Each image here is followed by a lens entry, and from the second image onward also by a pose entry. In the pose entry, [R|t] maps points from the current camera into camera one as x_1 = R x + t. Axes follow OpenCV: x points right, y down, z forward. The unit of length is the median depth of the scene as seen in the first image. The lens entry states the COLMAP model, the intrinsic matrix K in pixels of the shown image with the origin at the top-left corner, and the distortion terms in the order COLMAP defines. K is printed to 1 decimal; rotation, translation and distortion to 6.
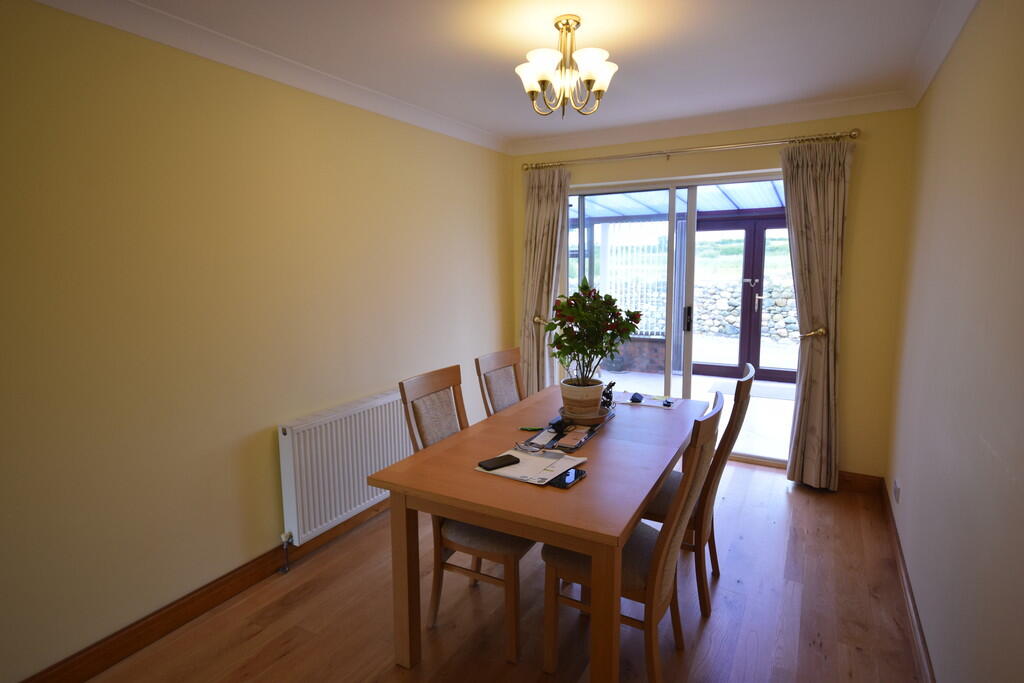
lens RADIAL K [[556.5, 0, 512.0], [0, 556.5, 341.5], [0, 0, 1]] dist [-0.000557, 0.000068]
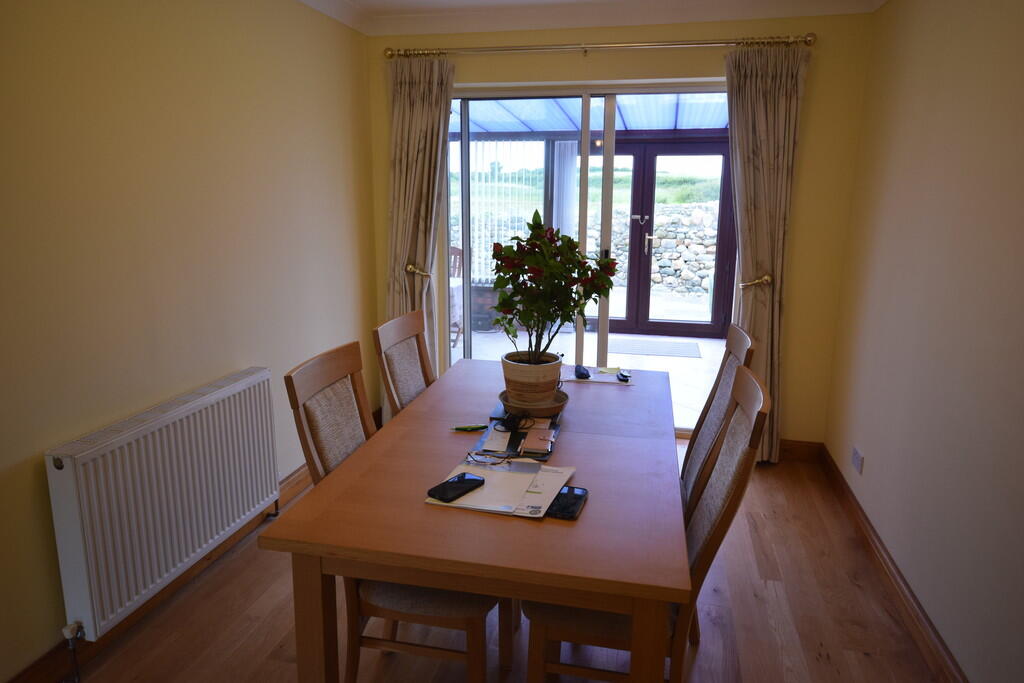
lens RADIAL K [[674.9, 0, 512.0], [0, 674.9, 341.5], [0, 0, 1]] dist [0.007694, 0.005371]
pose [[0.955701, -0.044360, 0.290976, -0.120452], [0.022162, 0.996617, 0.079144, -0.014134], [-0.293503, -0.069189, 0.953451, 0.134076]]
